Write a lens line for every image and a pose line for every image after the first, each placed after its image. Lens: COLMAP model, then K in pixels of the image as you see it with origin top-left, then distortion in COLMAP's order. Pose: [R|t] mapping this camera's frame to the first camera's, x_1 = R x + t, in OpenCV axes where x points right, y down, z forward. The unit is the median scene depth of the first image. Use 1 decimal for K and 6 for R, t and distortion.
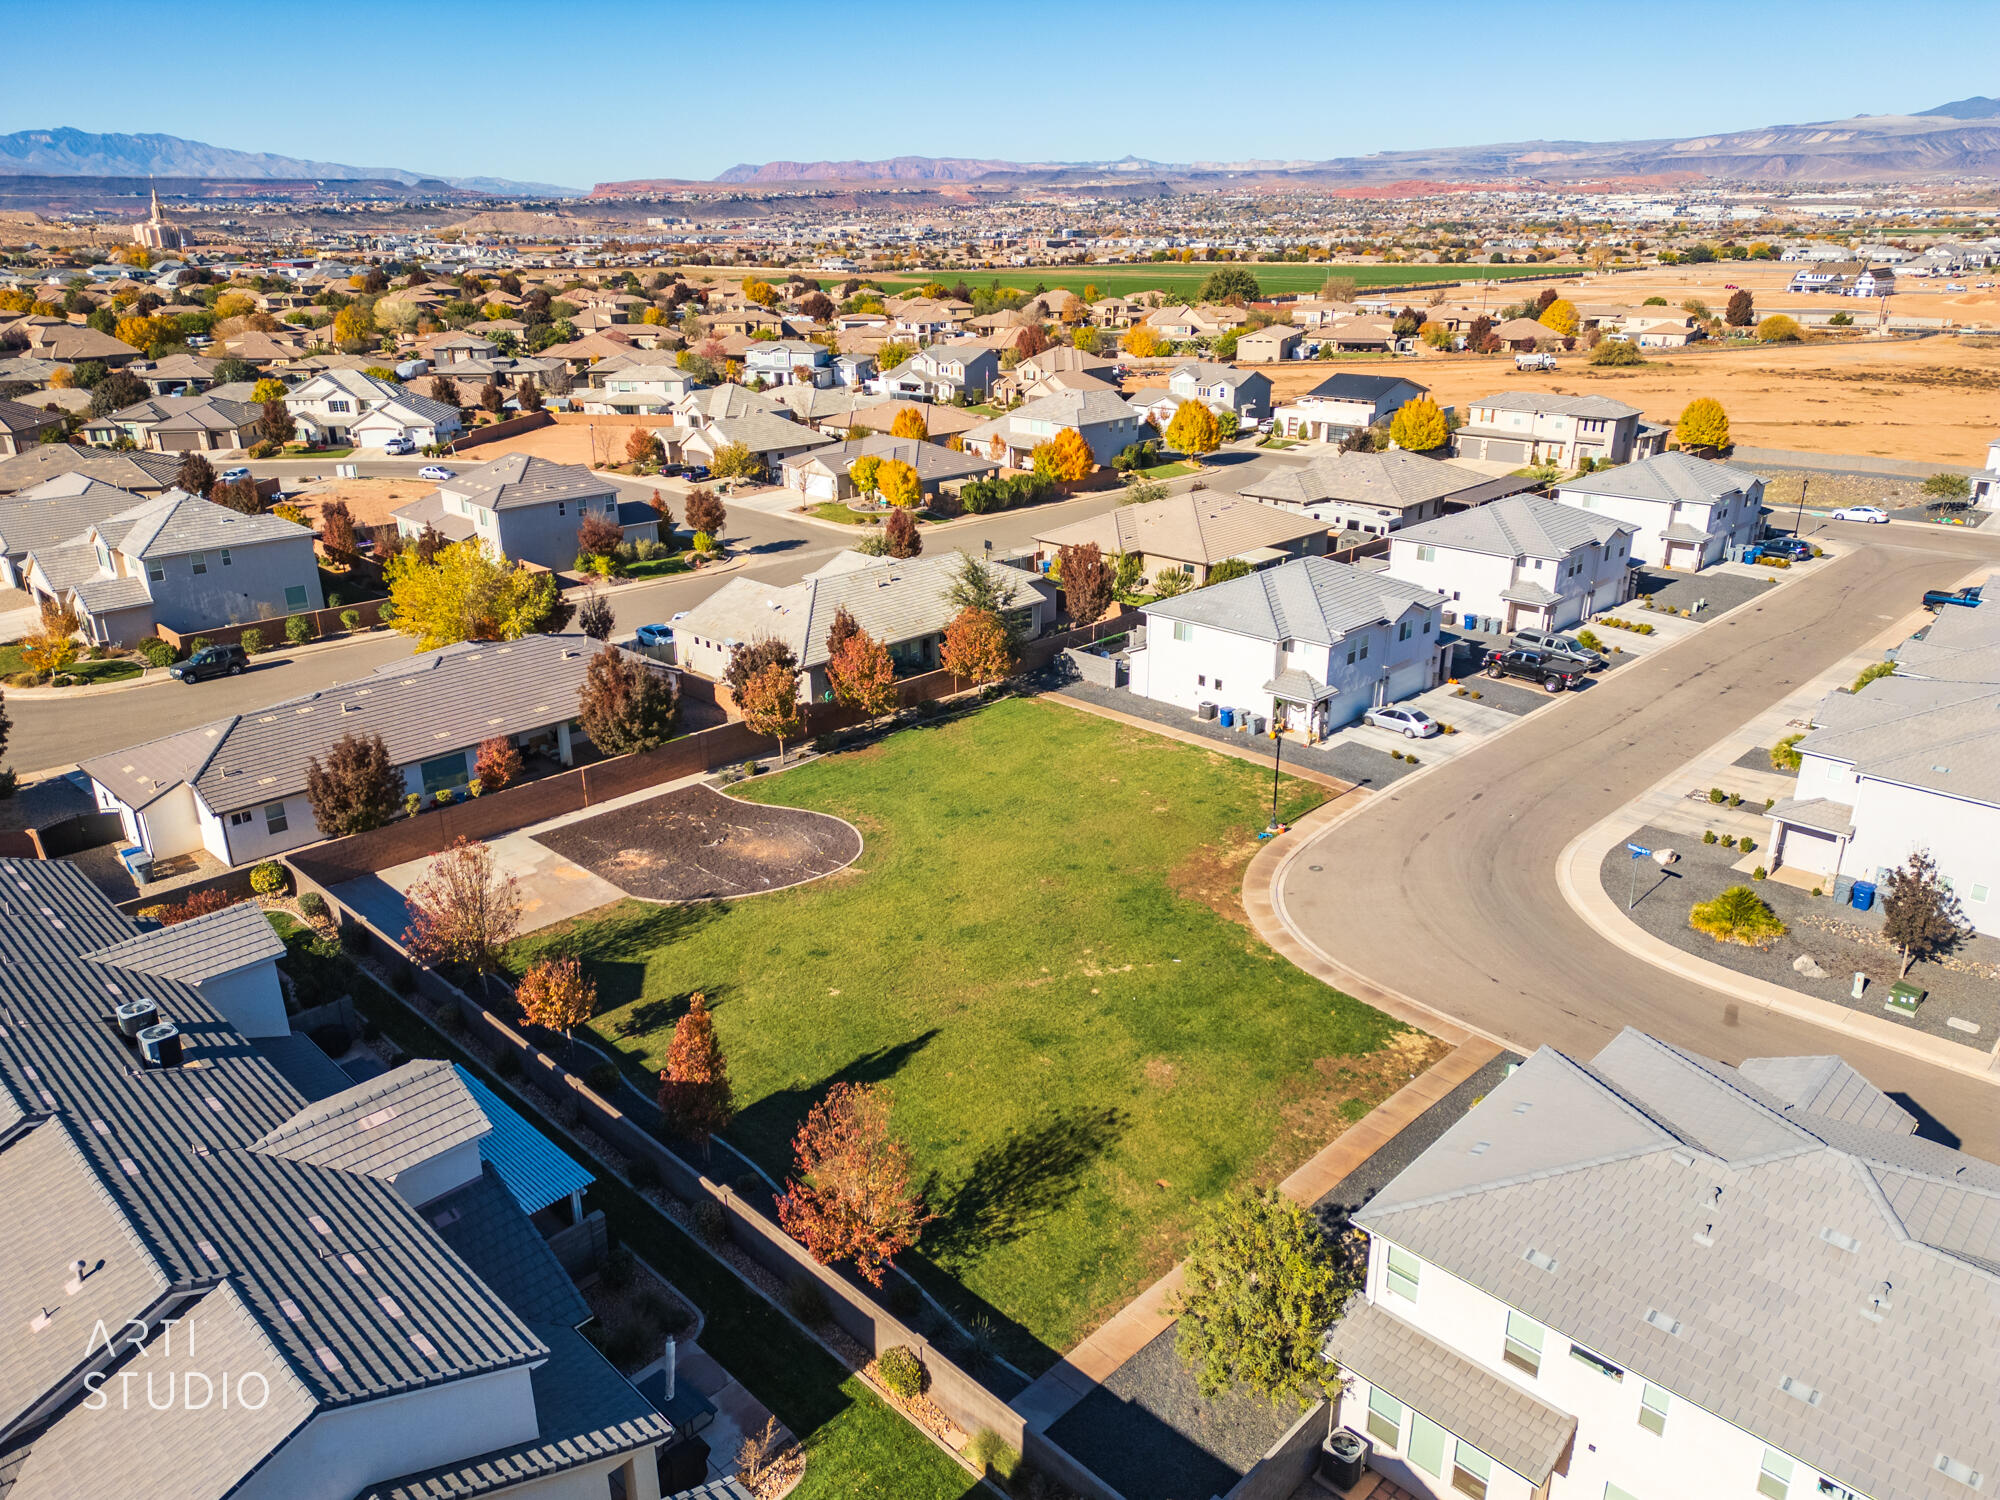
lens RADIAL K [[1389.1, 0, 1003.8], [0, 1389.1, 749.5], [0, 0, 1]] dist [0.095409, -0.093170]
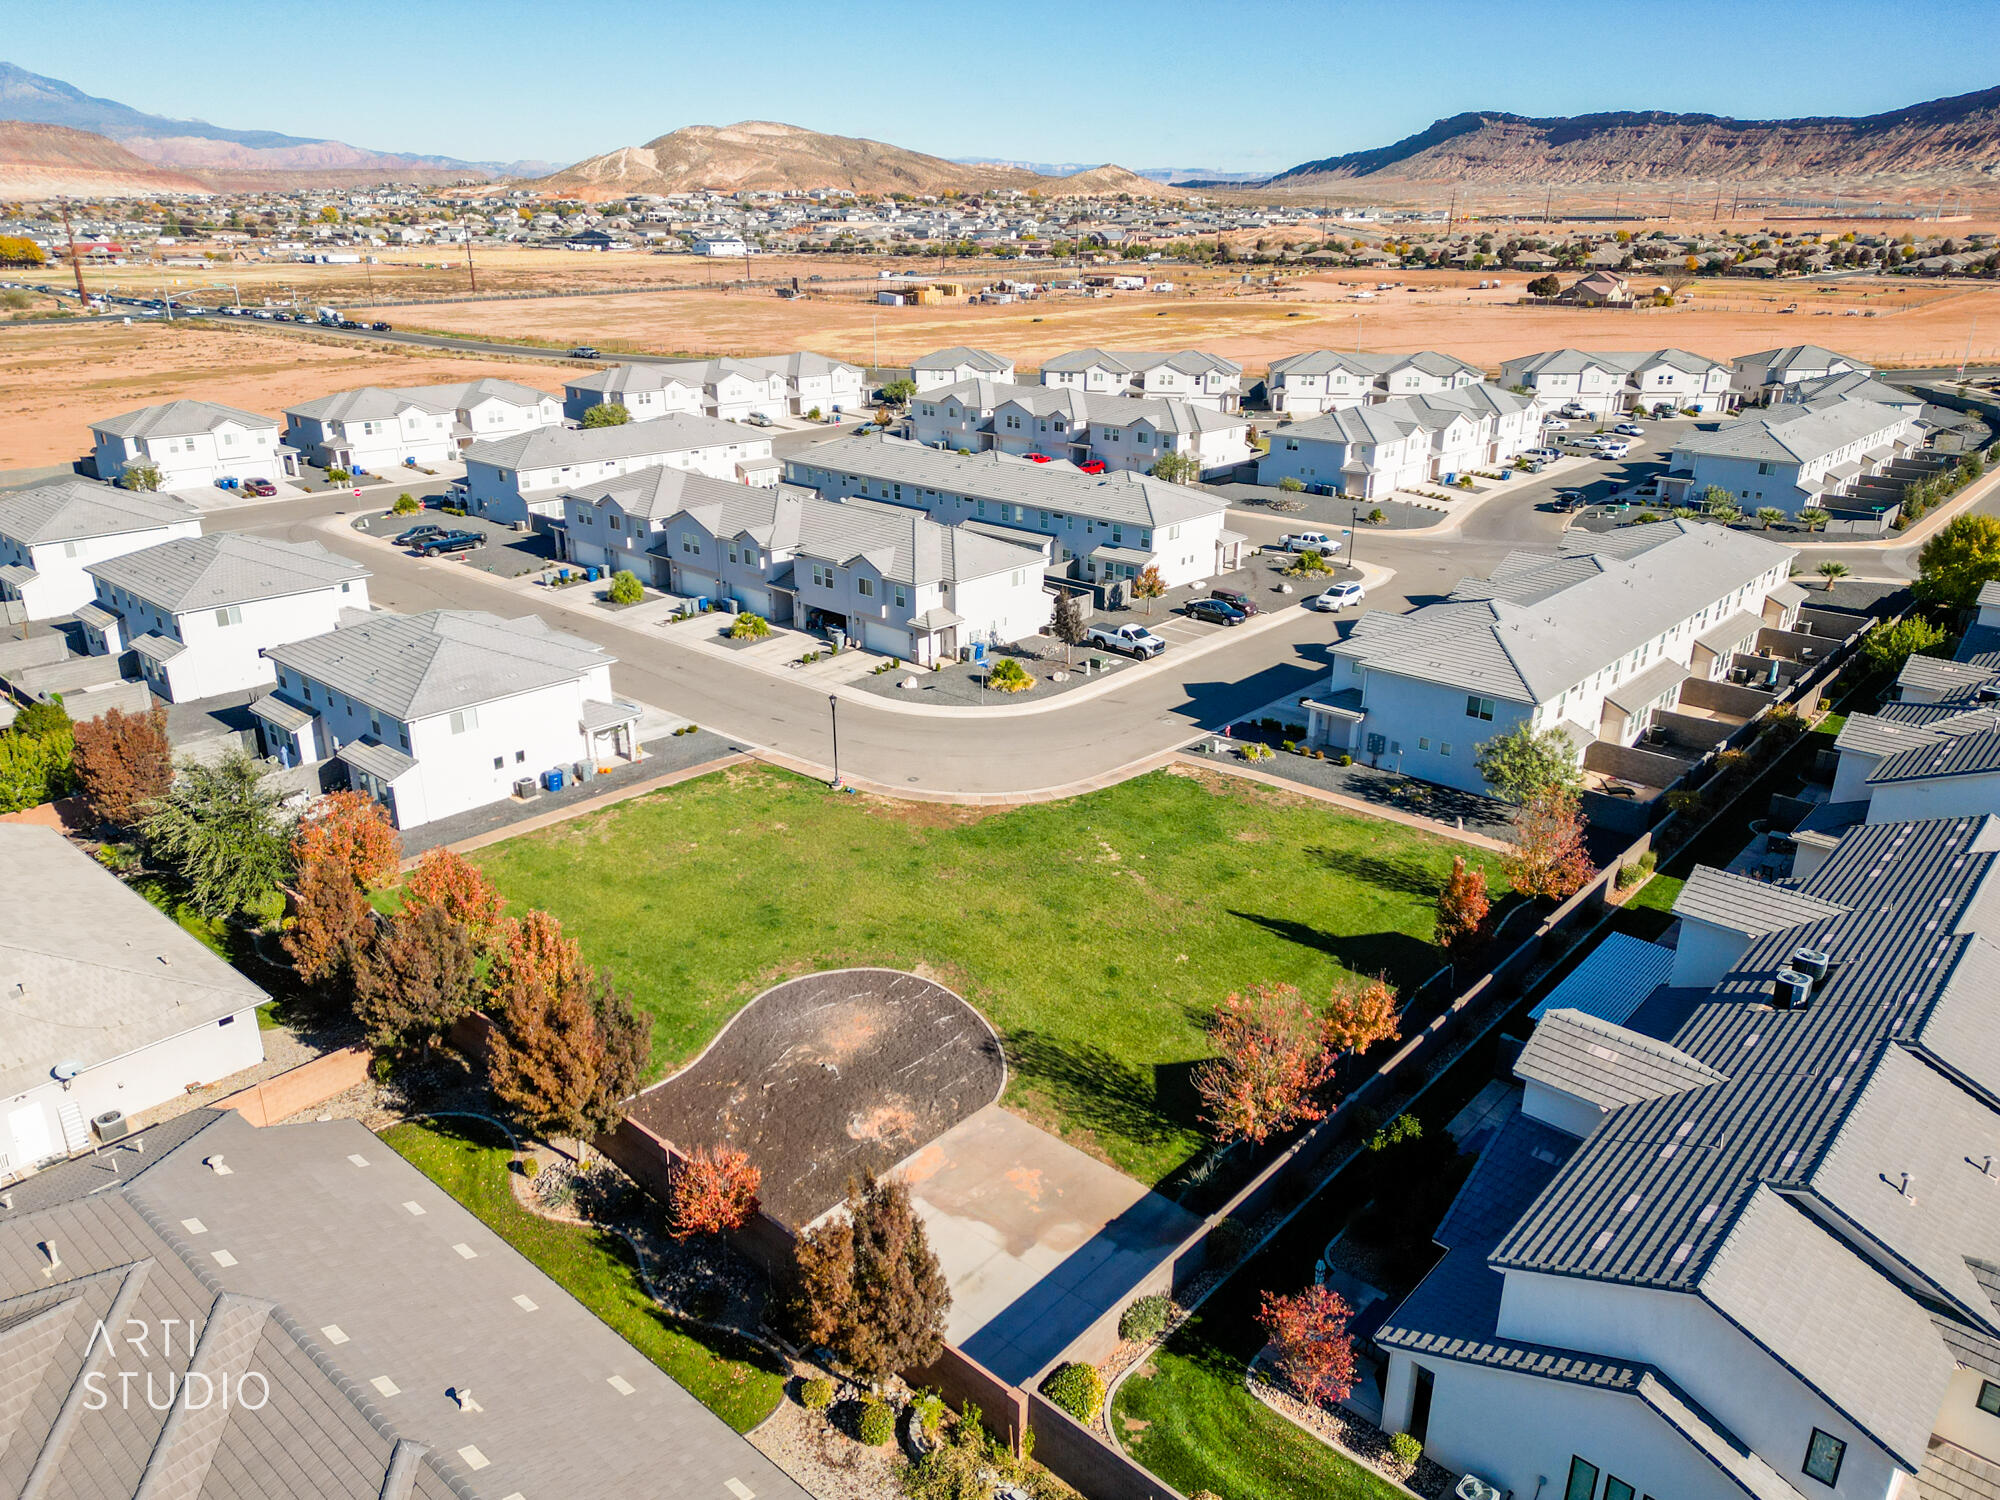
lens RADIAL K [[1389.1, 0, 1003.8], [0, 1389.1, 749.5], [0, 0, 1]] dist [0.095409, -0.093170]
pose [[-0.043615, -0.352896, 0.934645, -0.890869], [0.351082, 0.870453, 0.345042, -0.322897], [-0.935328, 0.343186, 0.085931, 0.819753]]
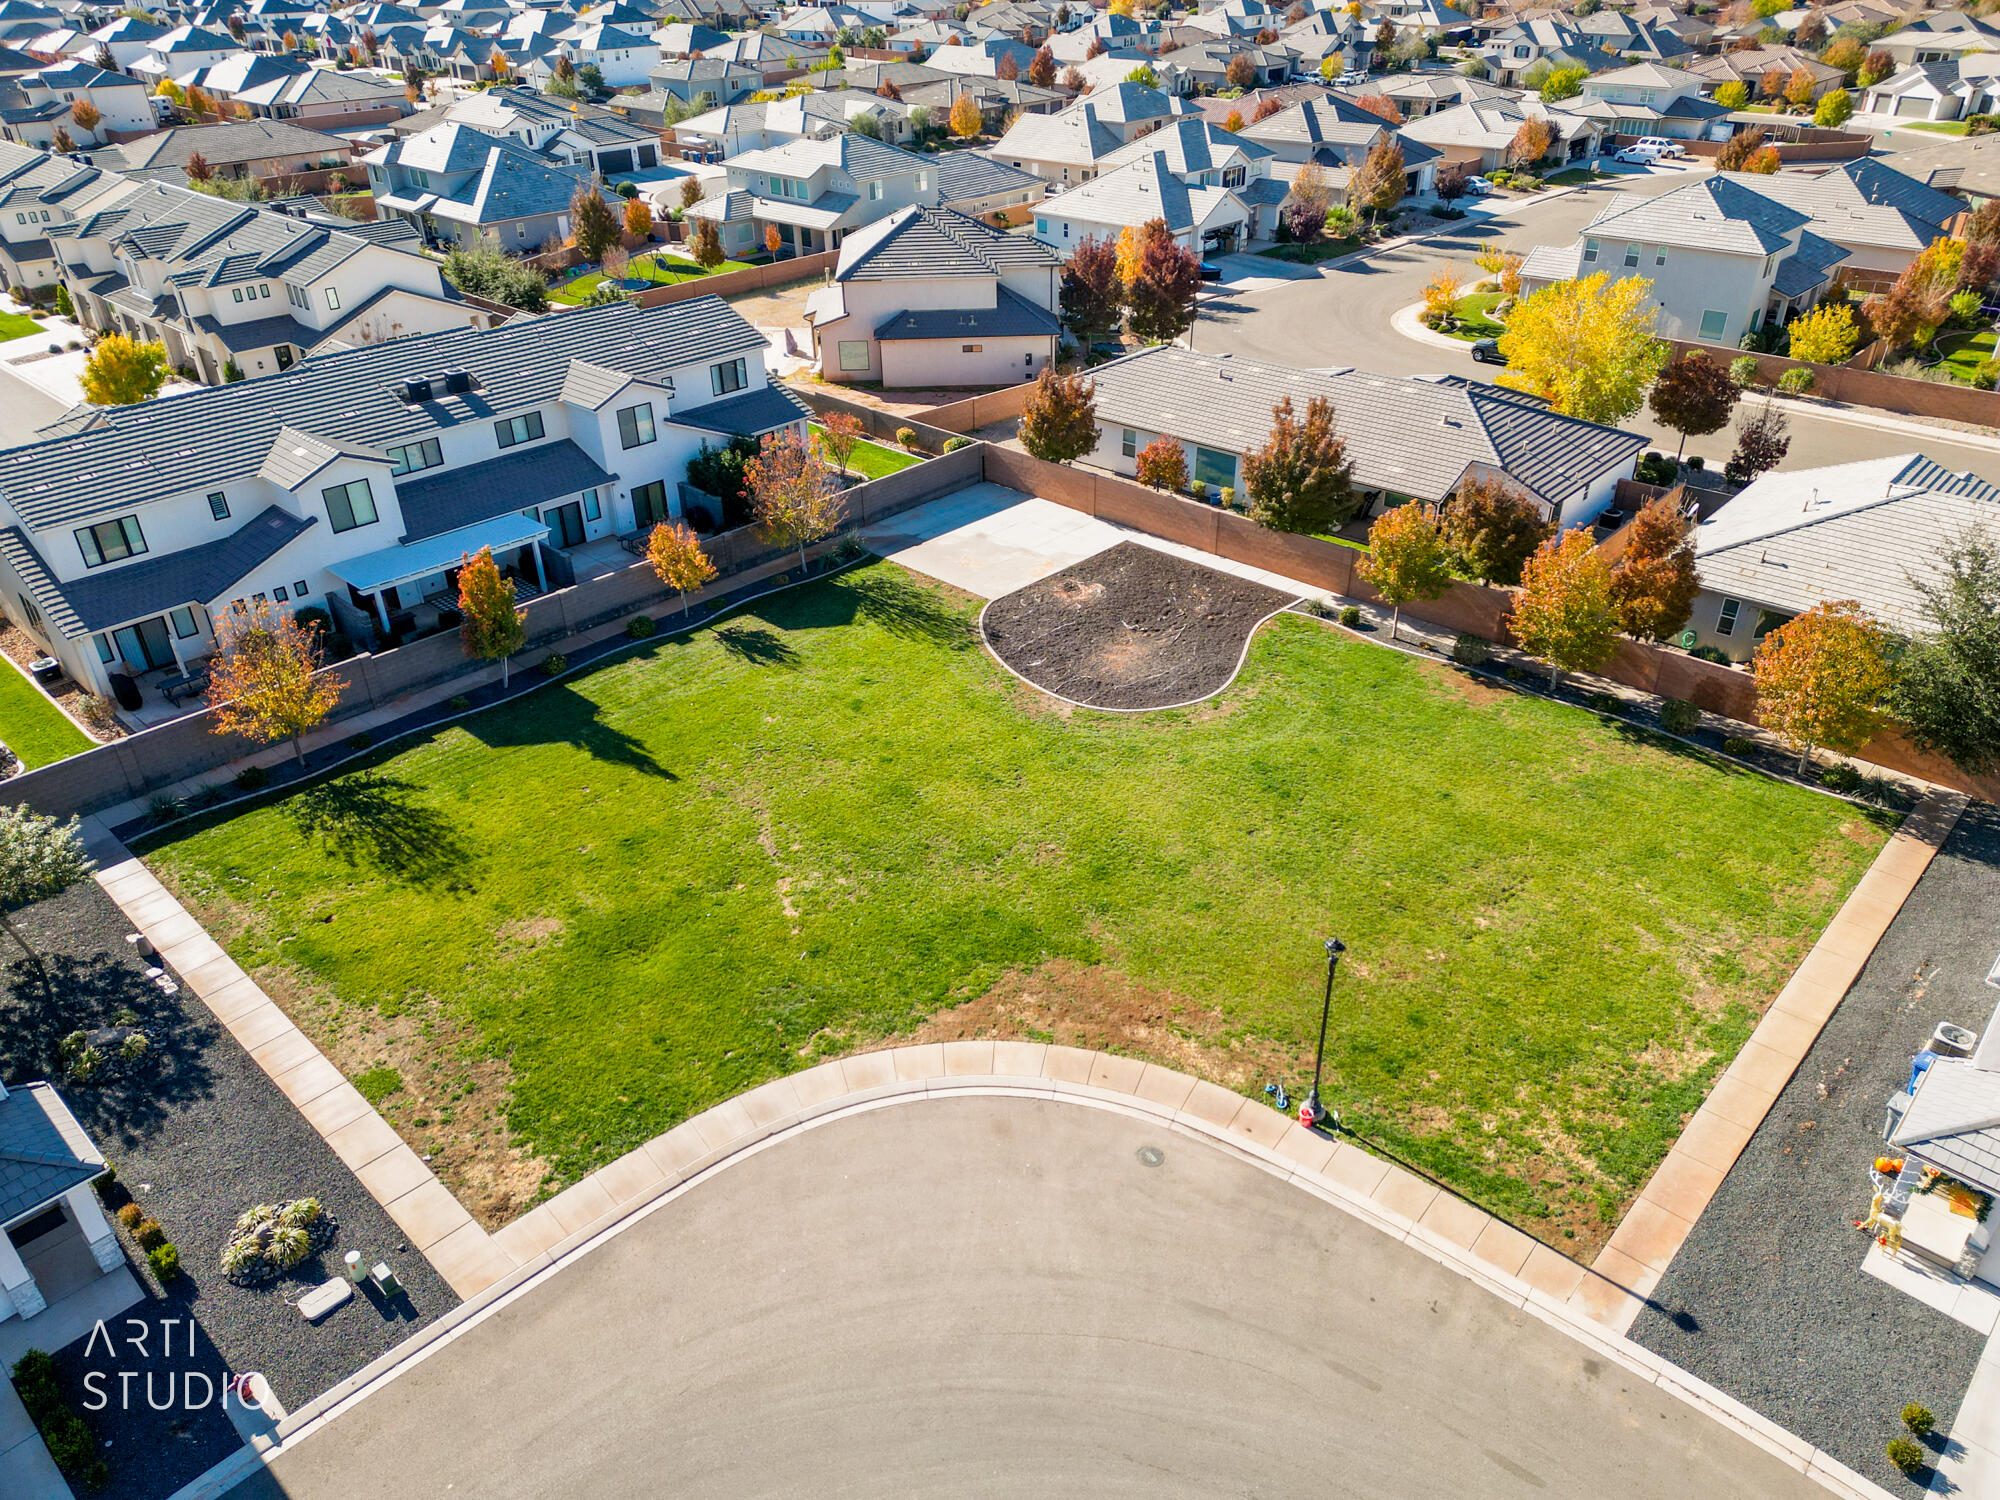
lens RADIAL K [[1389.1, 0, 1003.8], [0, 1389.1, 749.5], [0, 0, 1]] dist [0.095409, -0.093170]
pose [[0.019904, 0.517339, -0.855549, 0.591635], [-0.341095, 0.807893, 0.480586, -0.268821], [0.939818, 0.282257, 0.192542, 0.811278]]
